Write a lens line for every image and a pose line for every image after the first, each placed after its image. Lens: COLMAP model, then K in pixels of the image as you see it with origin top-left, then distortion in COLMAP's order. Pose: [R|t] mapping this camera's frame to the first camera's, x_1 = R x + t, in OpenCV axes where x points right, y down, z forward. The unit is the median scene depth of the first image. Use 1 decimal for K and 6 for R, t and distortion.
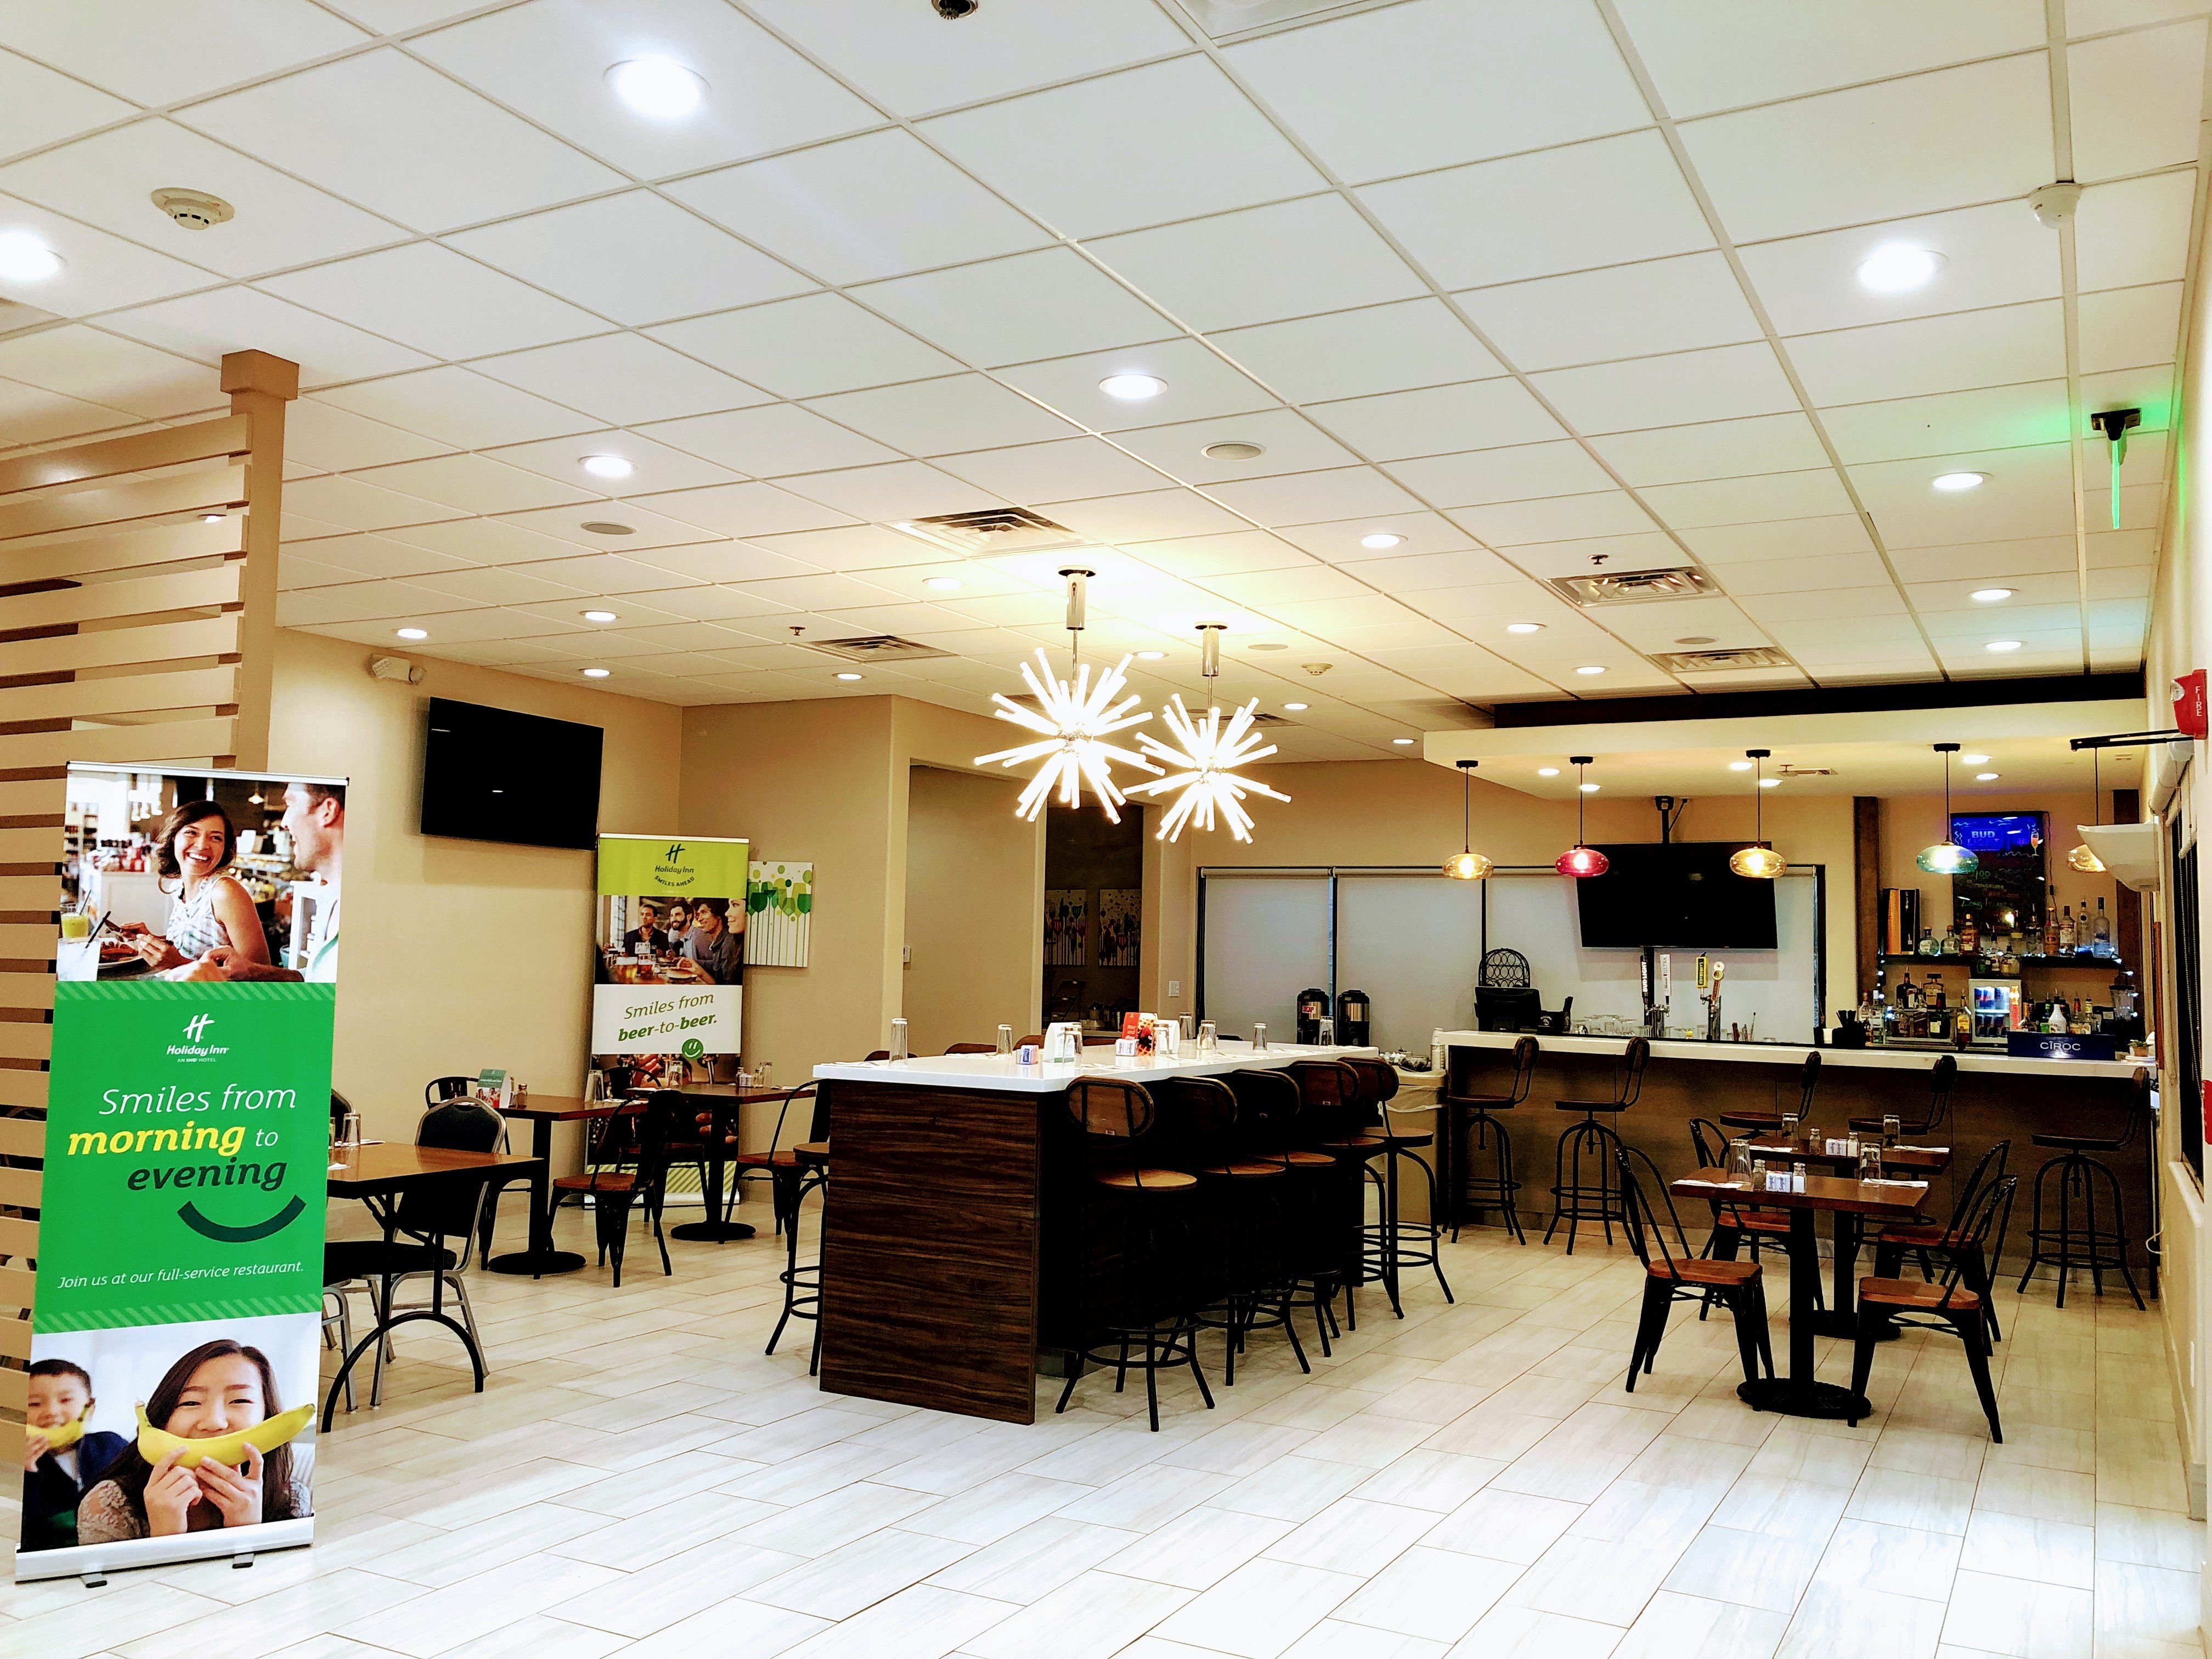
lens RADIAL K [[1805.5, 0, 1106.0], [0, 1805.5, 829.5], [0, 0, 1]] dist [-0.001357, -0.002962]
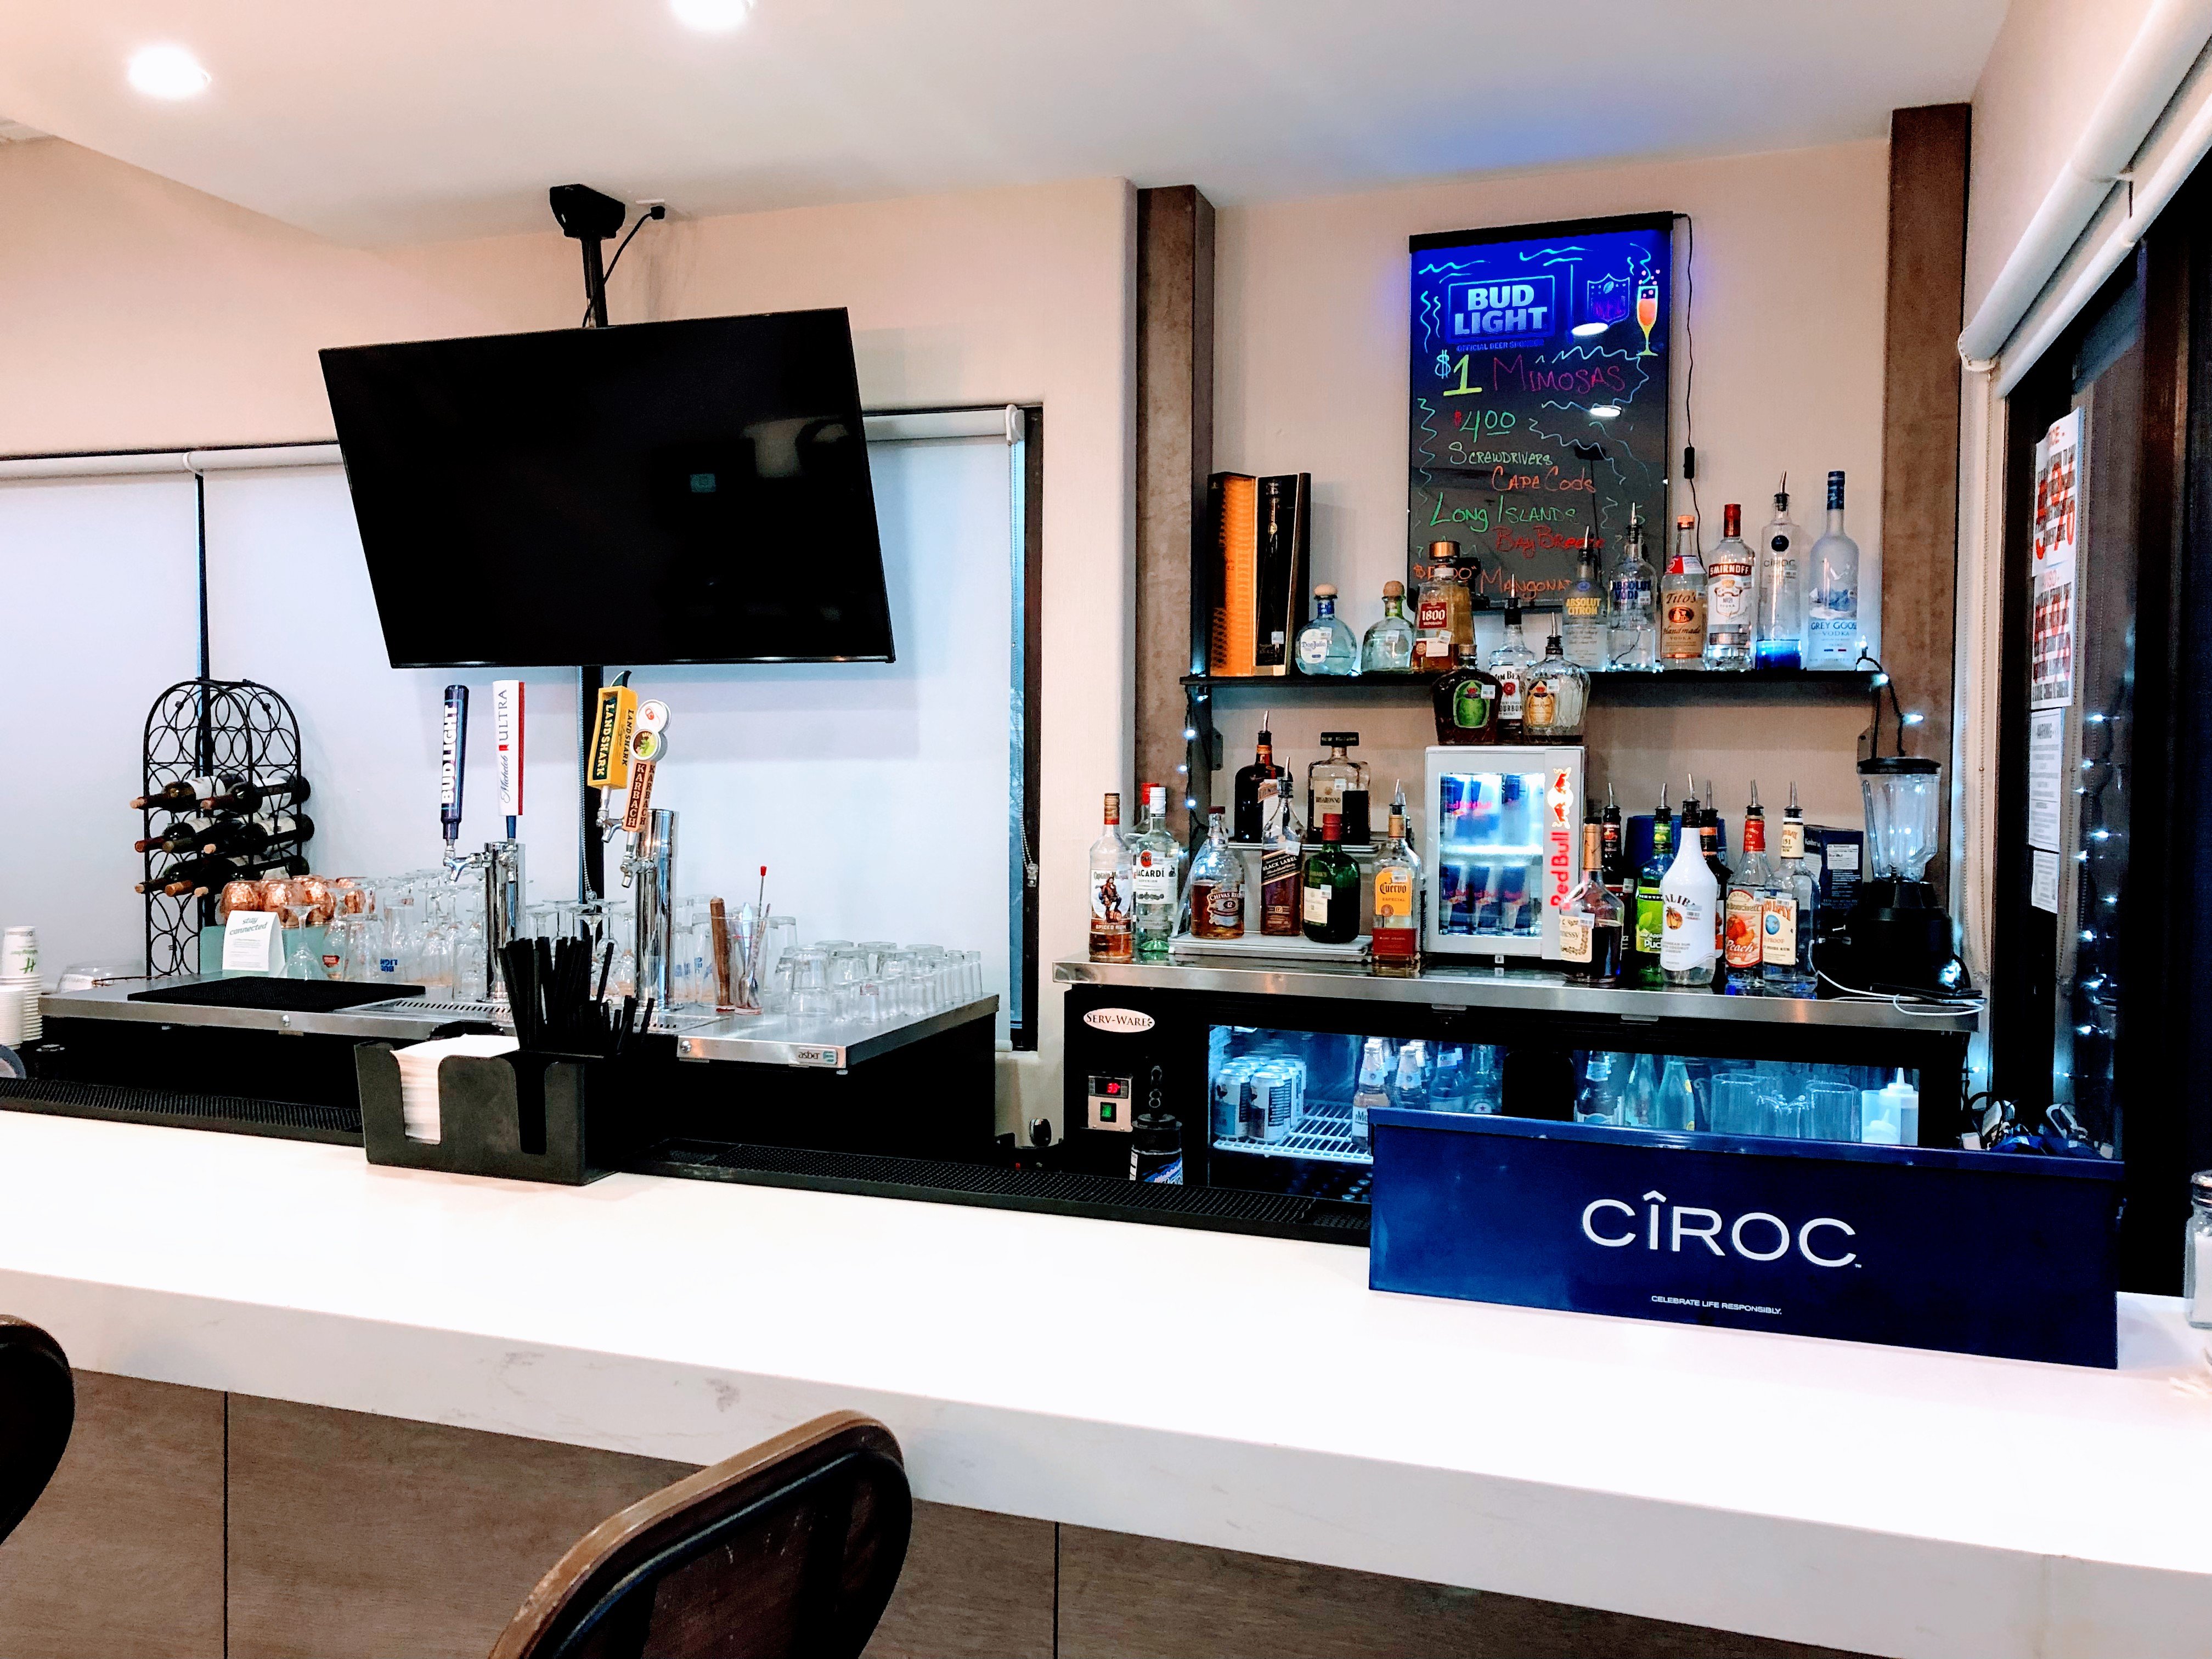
lens RADIAL K [[1805.5, 0, 1106.0], [0, 1805.5, 829.5], [0, 0, 1]] dist [-0.001357, -0.002962]
pose [[0.985100, -0.025016, 0.170151, 0.371355], [0.003448, 0.992038, 0.125894, 0.058049], [-0.171945, -0.123431, 0.977343, 0.706538]]
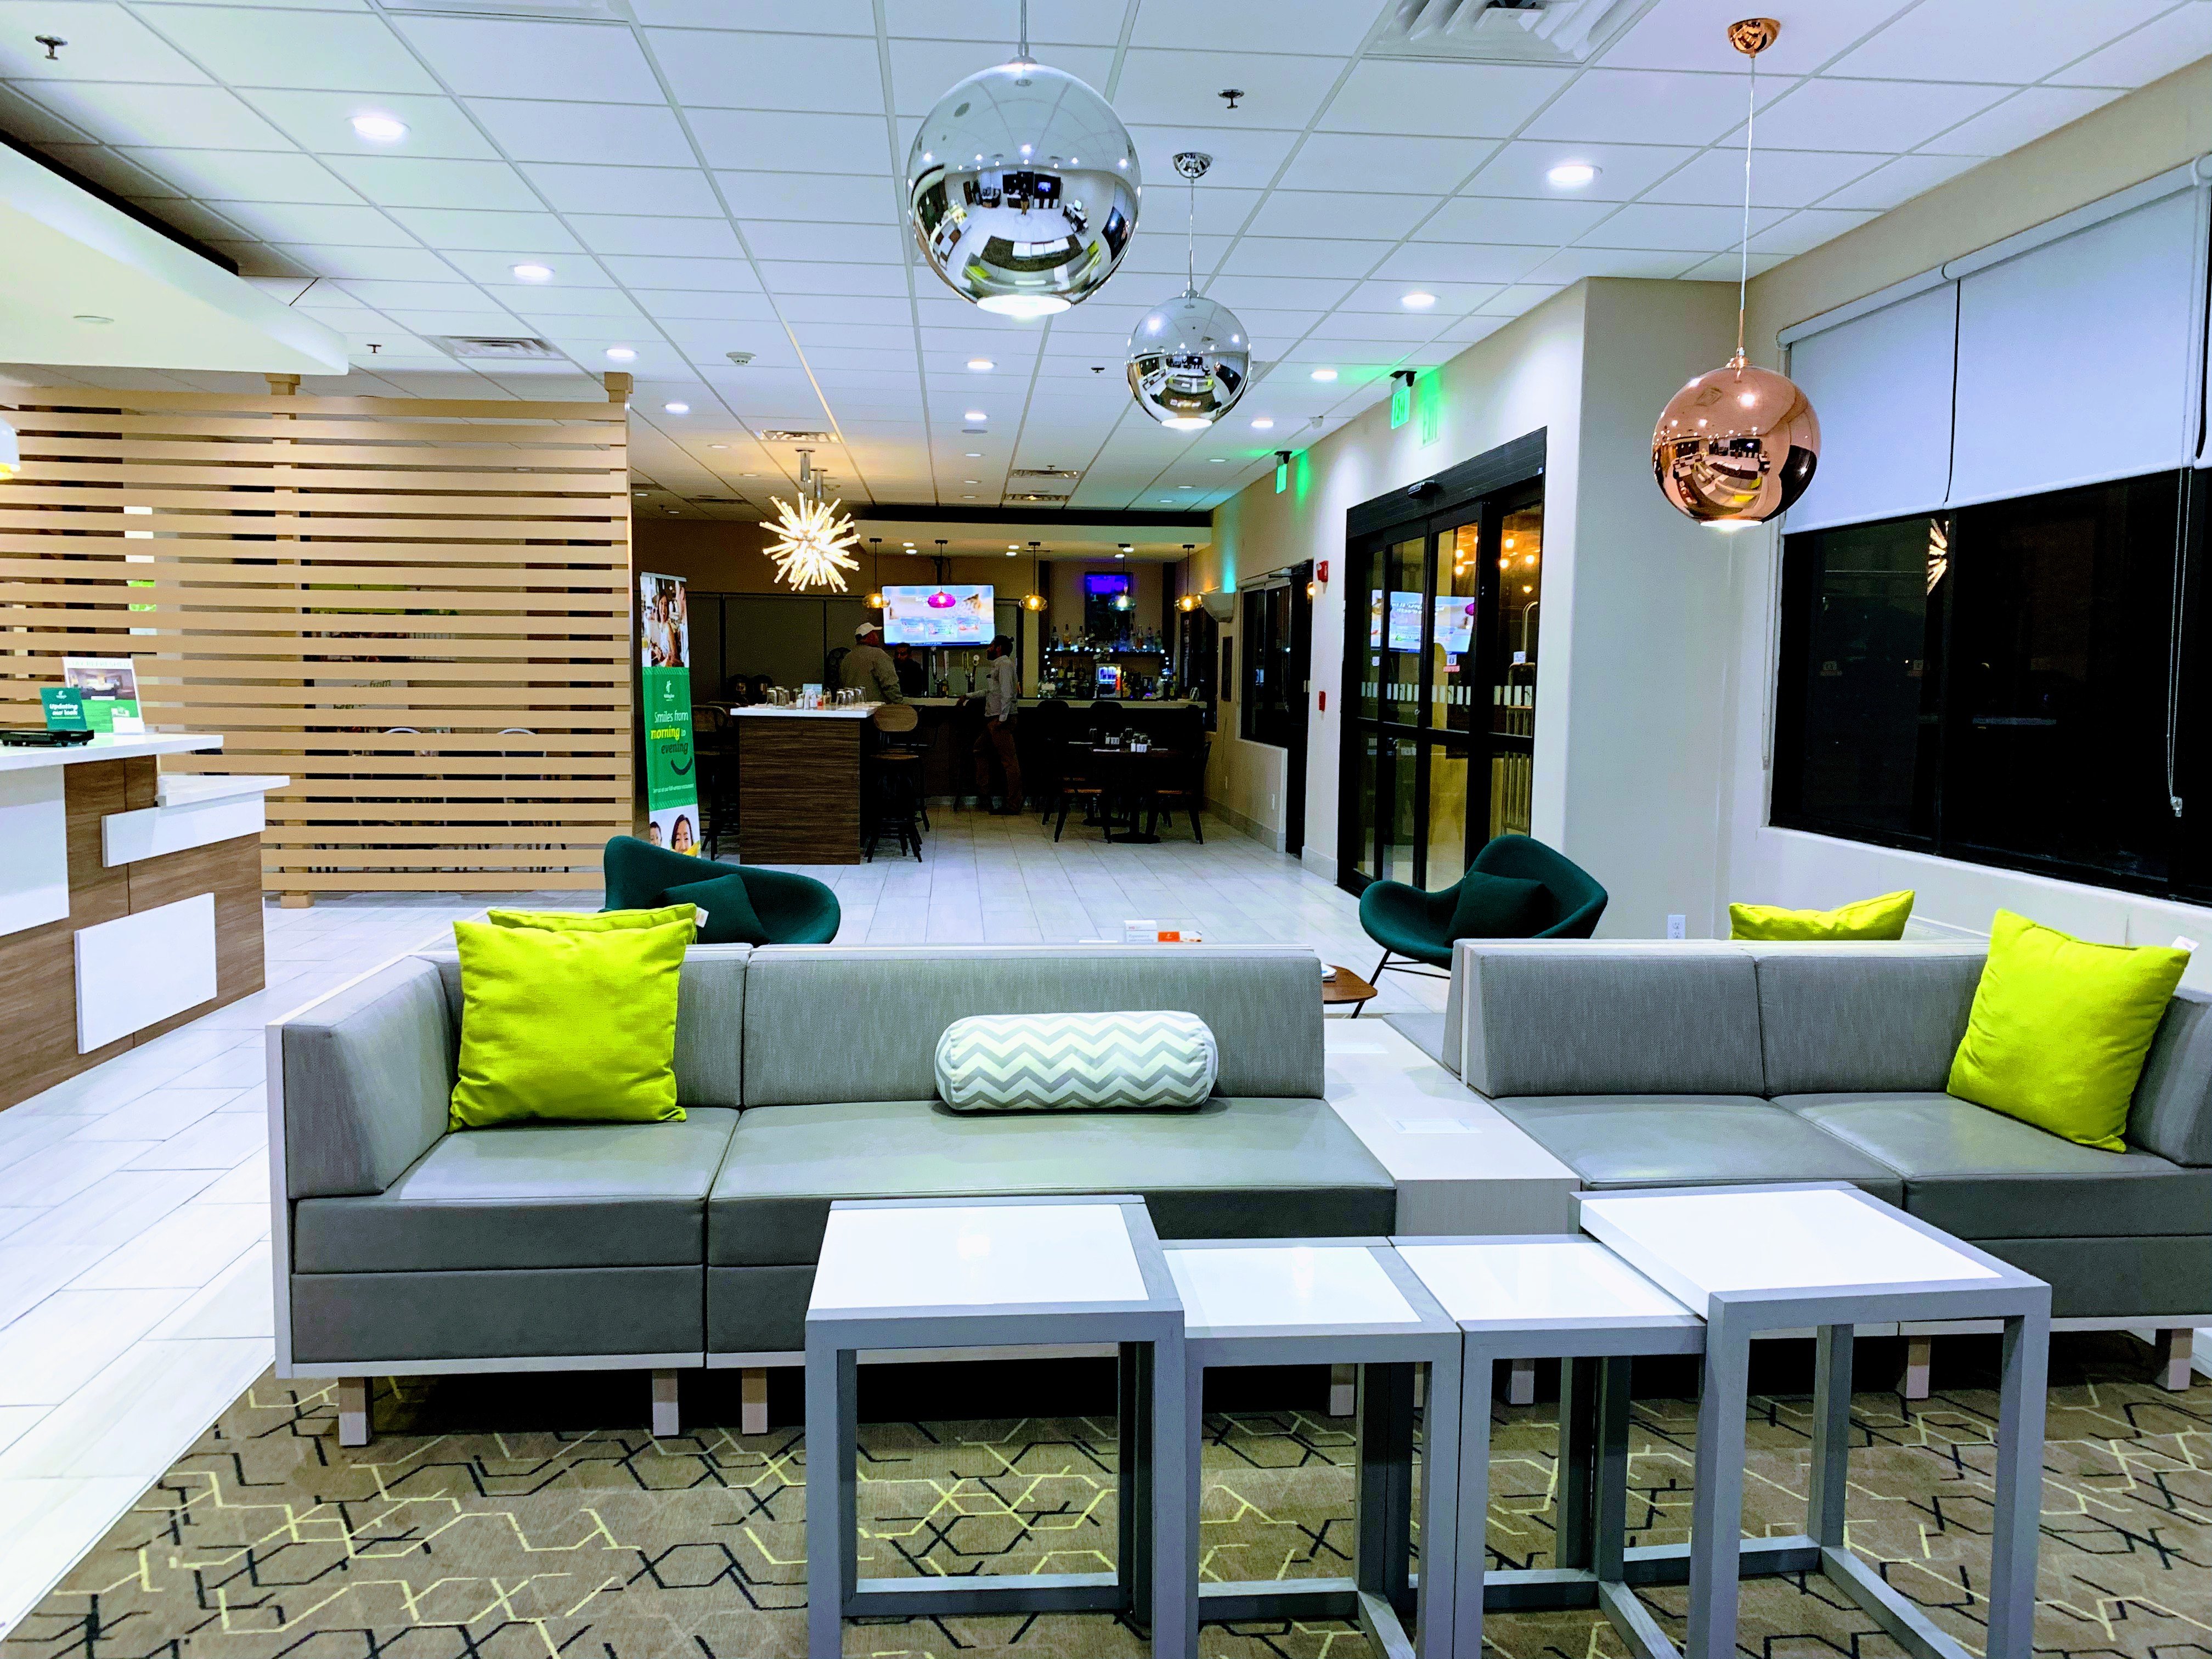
lens RADIAL K [[1696.6, 0, 1106.0], [0, 1696.6, 829.5], [0, 0, 1]] dist [0.309388, -0.000325]
pose [[0.829827, -0.066897, 0.553996, -0.441161], [-0.033103, 0.985138, 0.168542, -0.037440], [-0.557038, -0.158200, 0.815280, -0.410822]]
